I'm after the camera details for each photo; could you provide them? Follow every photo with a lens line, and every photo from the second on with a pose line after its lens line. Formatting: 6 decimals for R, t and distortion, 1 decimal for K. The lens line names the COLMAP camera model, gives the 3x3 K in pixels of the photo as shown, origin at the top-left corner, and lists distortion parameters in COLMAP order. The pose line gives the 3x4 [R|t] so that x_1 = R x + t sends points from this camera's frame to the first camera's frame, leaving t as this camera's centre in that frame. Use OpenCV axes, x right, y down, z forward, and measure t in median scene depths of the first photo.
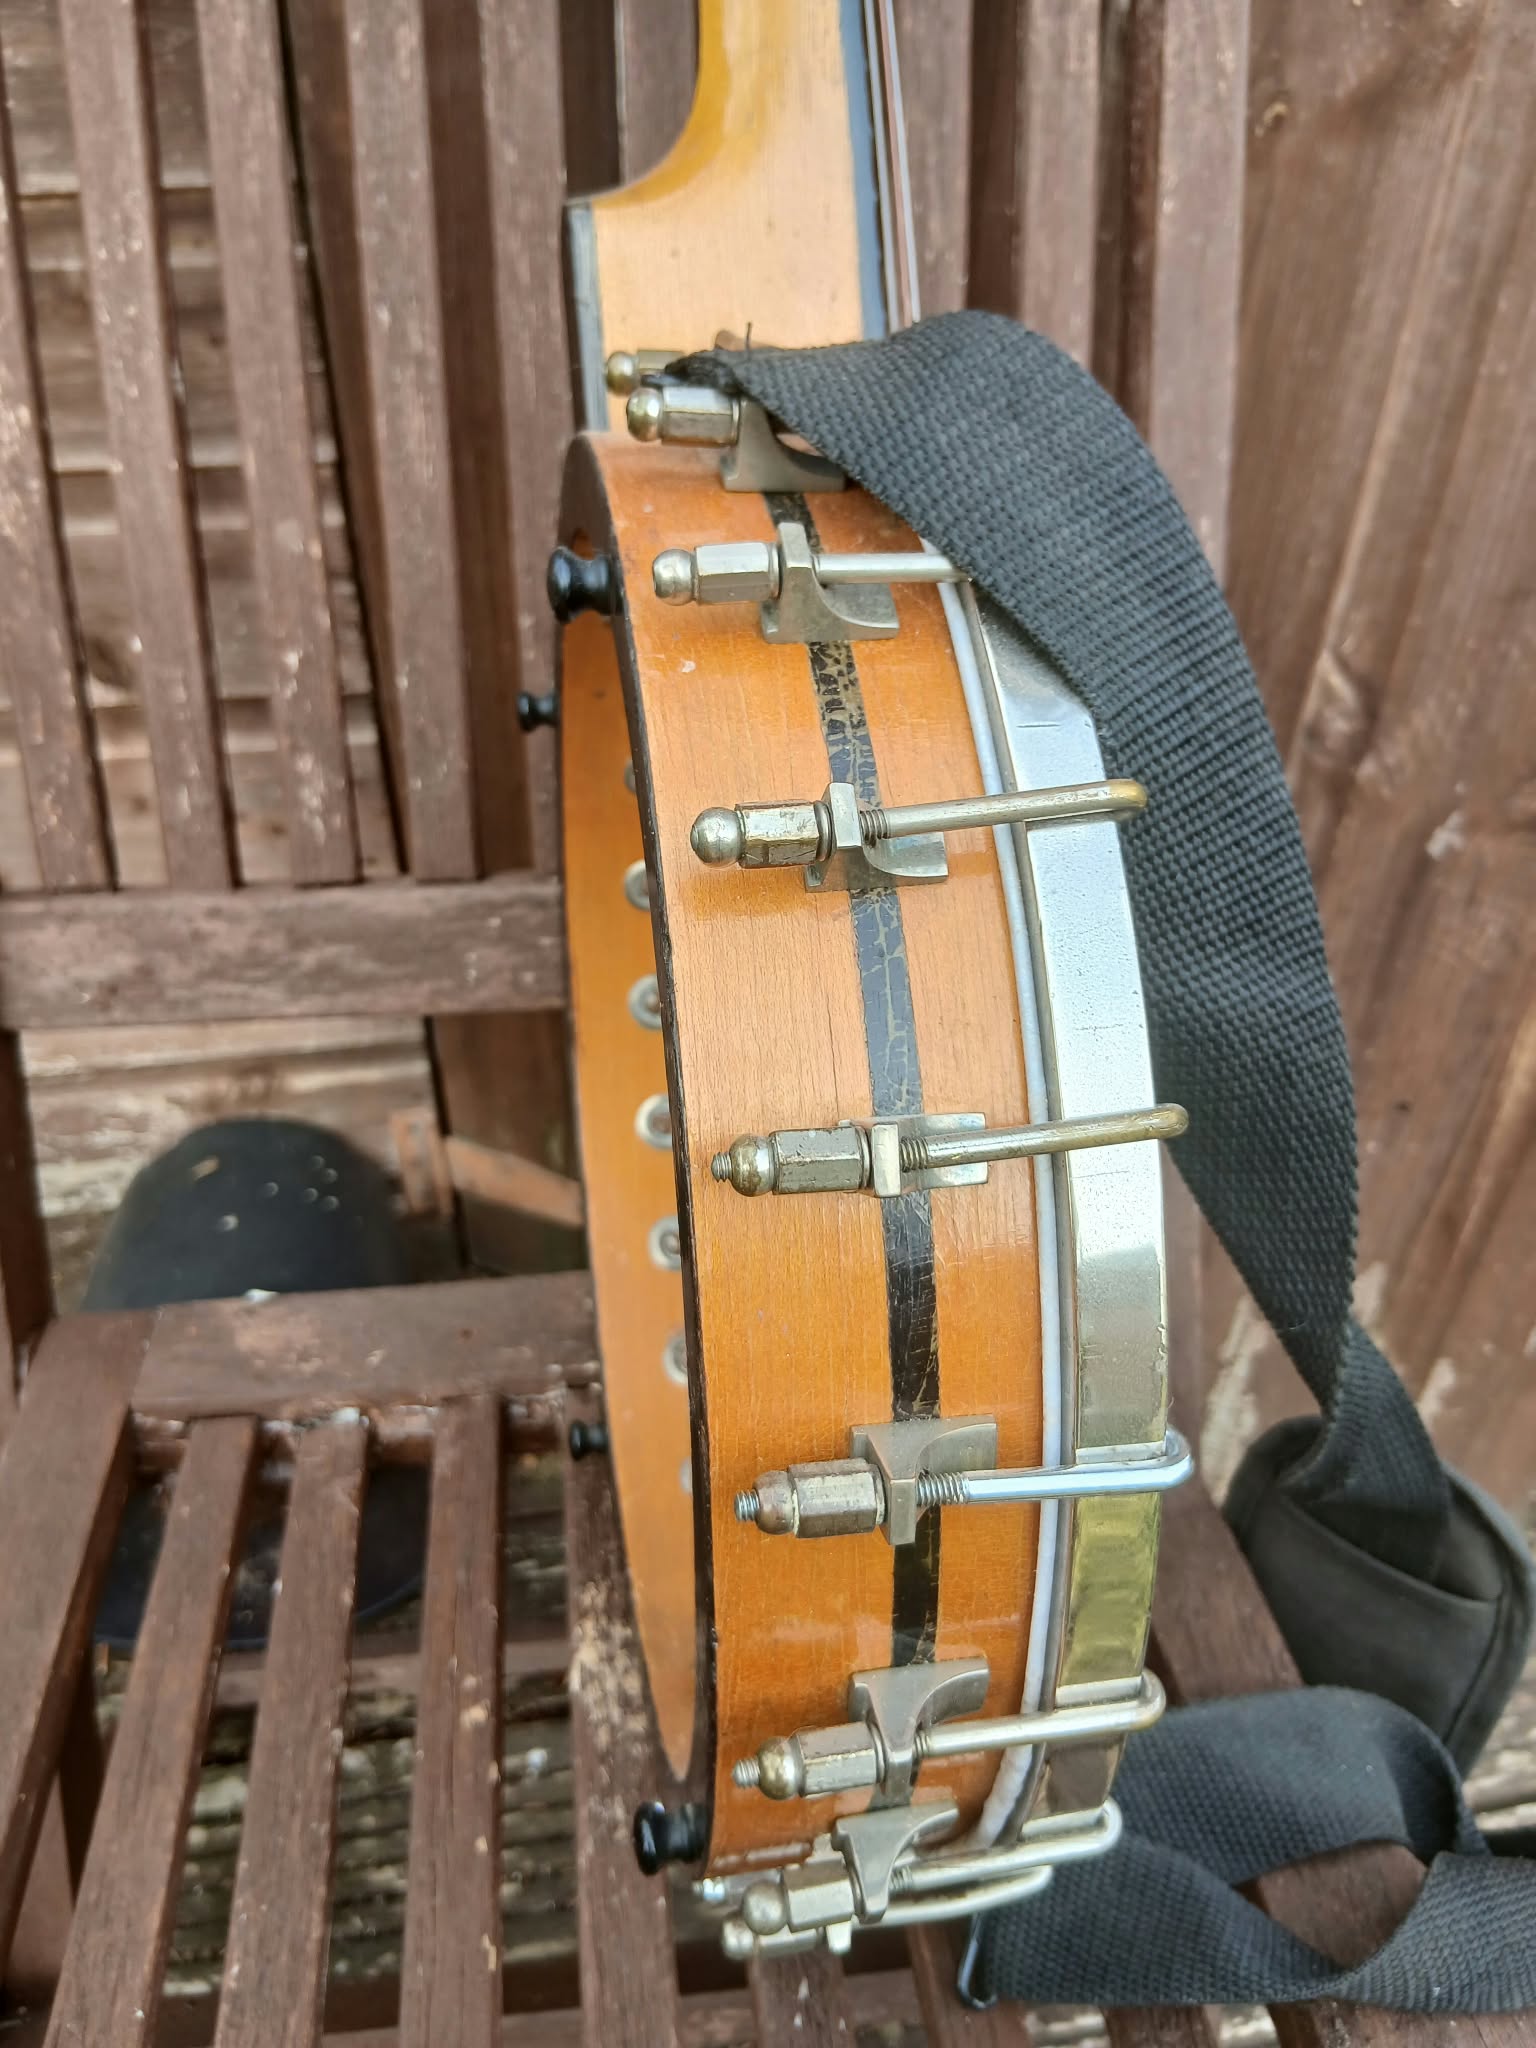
lens RADIAL K [[1614.9, 0, 796.6], [0, 1614.9, 1044.3], [0, 0, 1]] dist [0.115511, -0.230213]
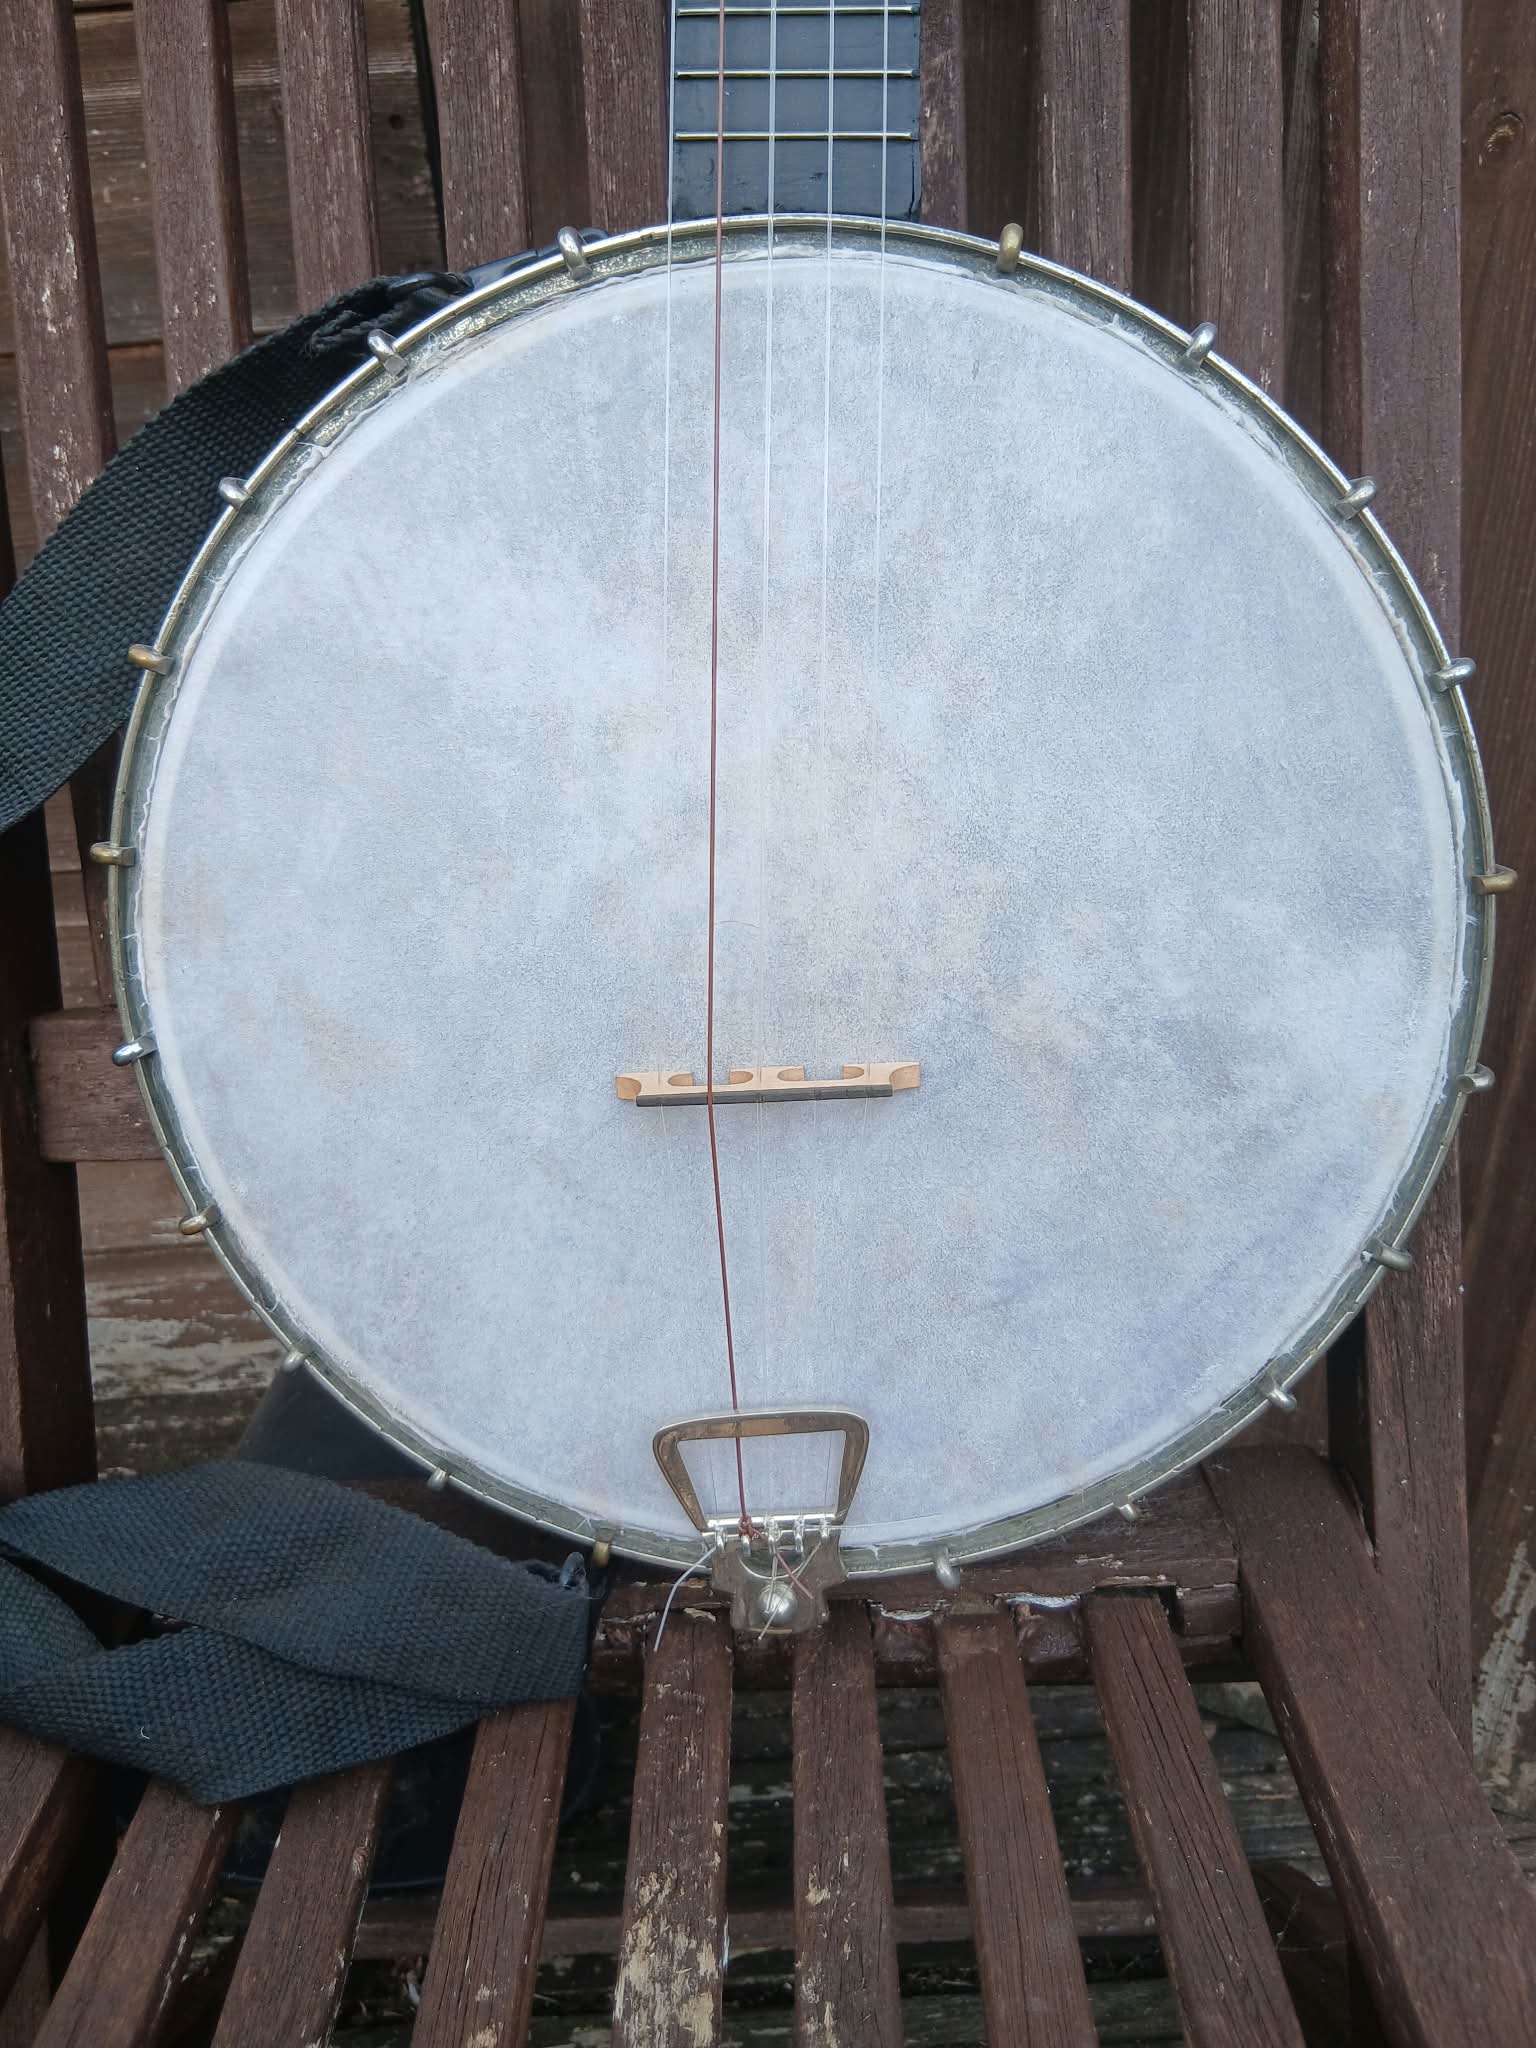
lens RADIAL K [[1601.2, 0, 782.3], [0, 1601.2, 1044.1], [0, 0, 1]] dist [0.098287, -0.202838]
pose [[0.989340, -0.000218, -0.145625, 0.037252], [-0.019695, 0.990611, -0.135287, 0.034425], [0.144287, 0.136713, 0.980046, 0.157876]]
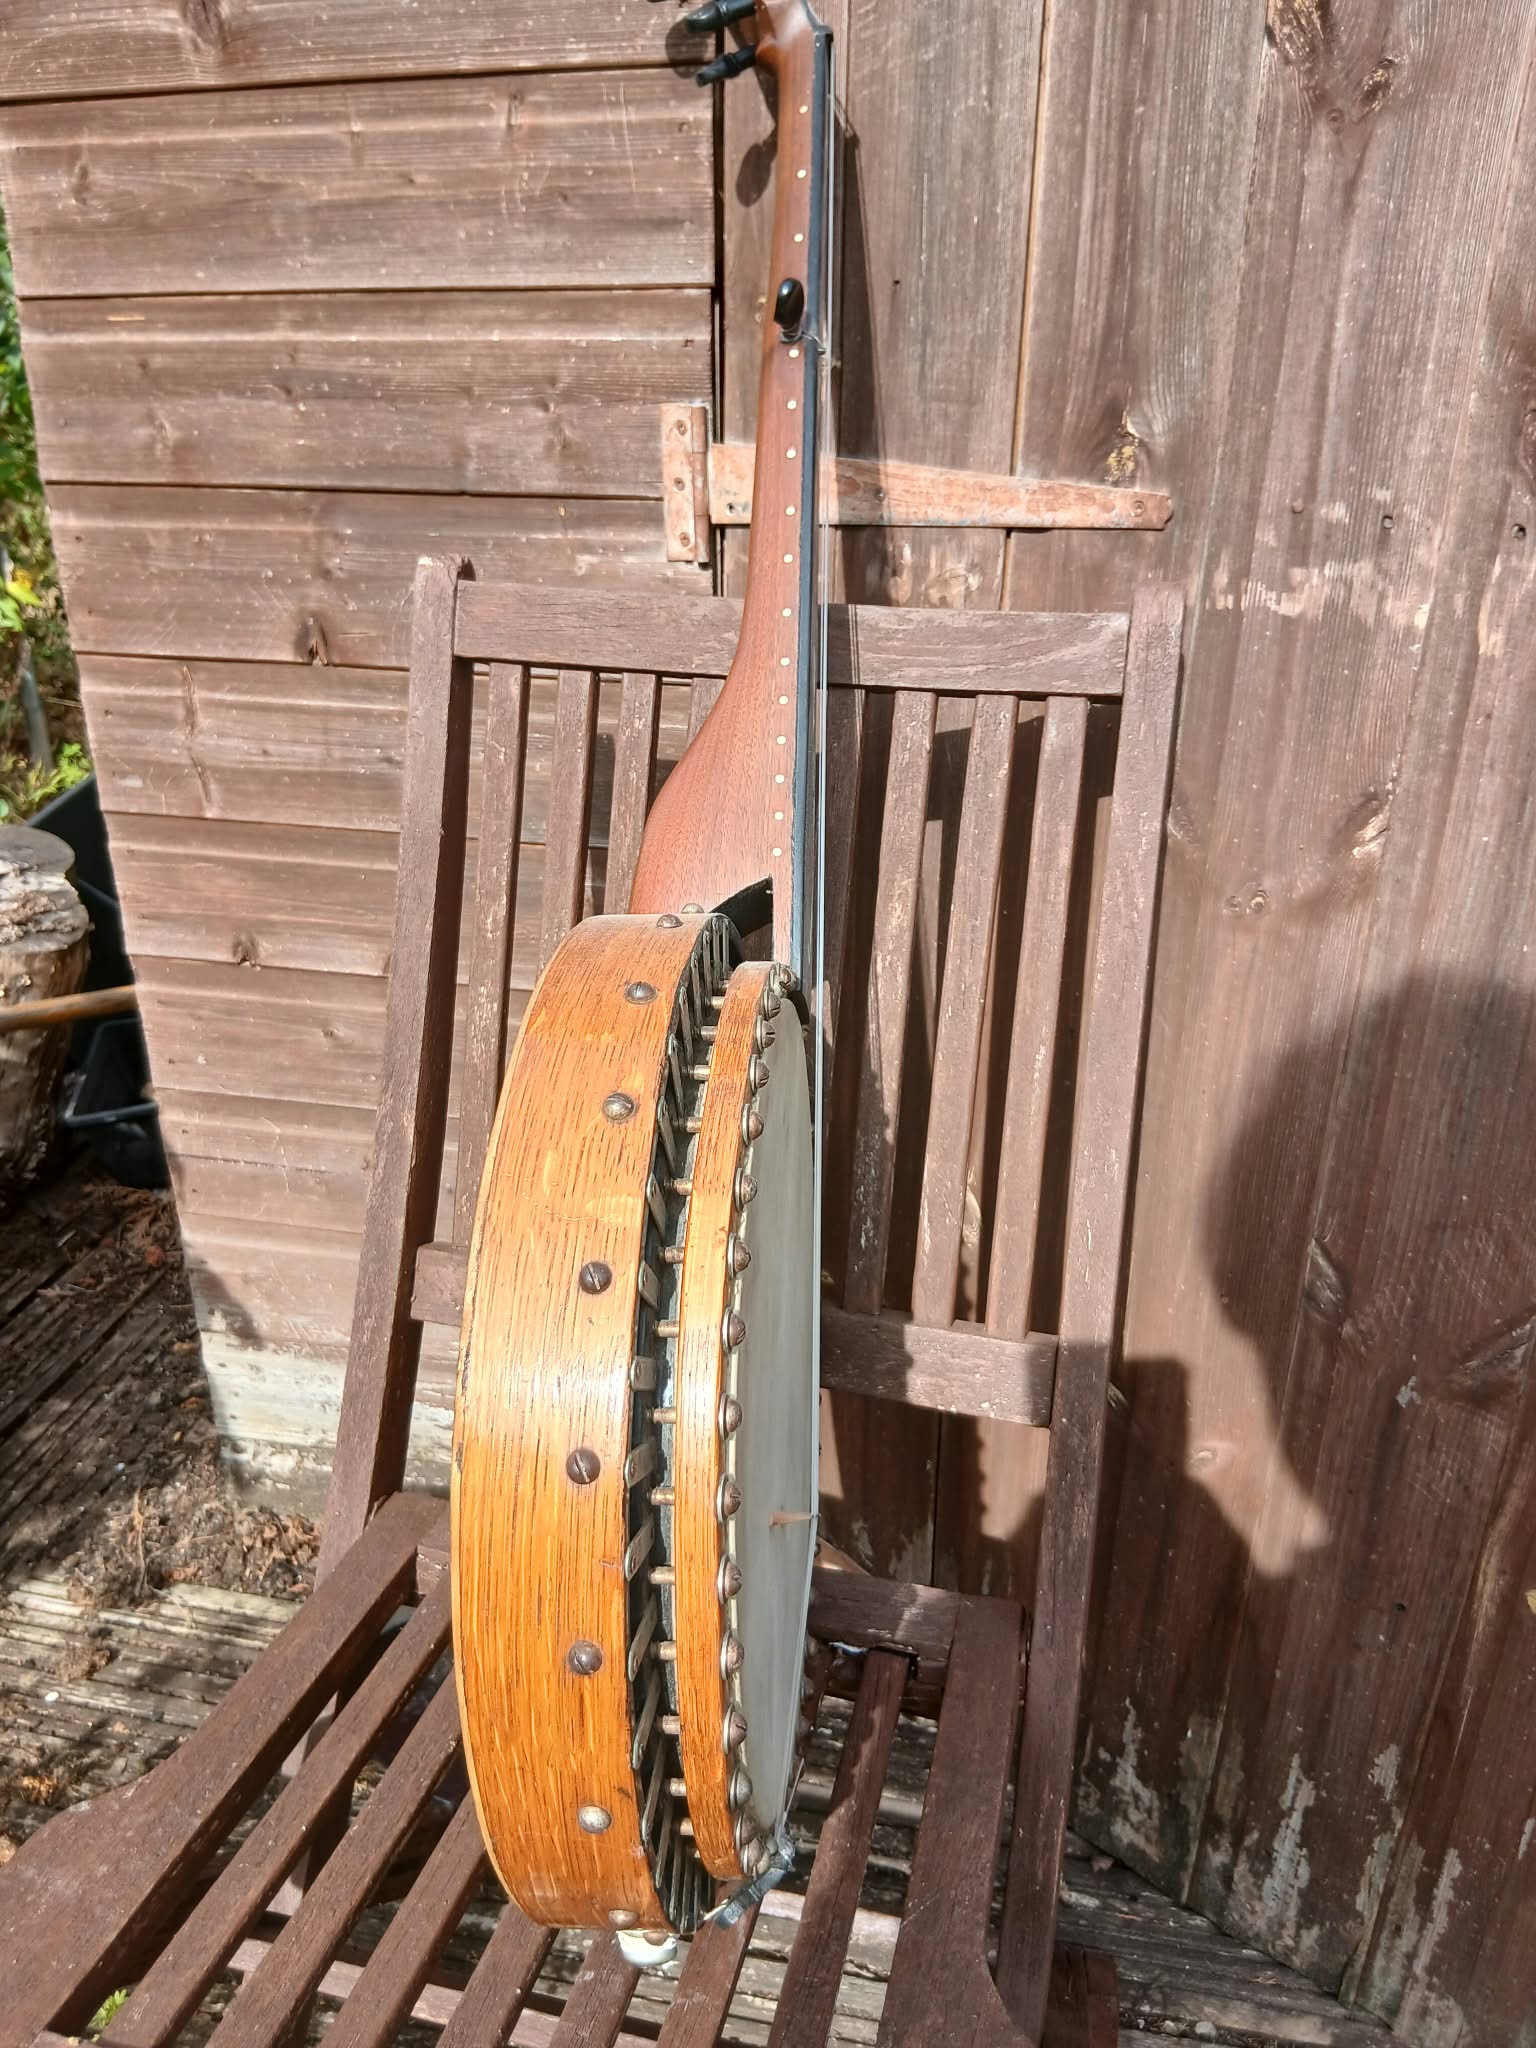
lens RADIAL K [[1601.2, 0, 756.5], [0, 1601.2, 1039.4], [0, 0, 1]] dist [0.098287, -0.202838]
pose [[0.929365, 0.128421, -0.346105, 0.389527], [-0.214344, 0.951036, -0.222680, 0.009421], [0.300561, 0.281137, 0.911386, -0.530665]]
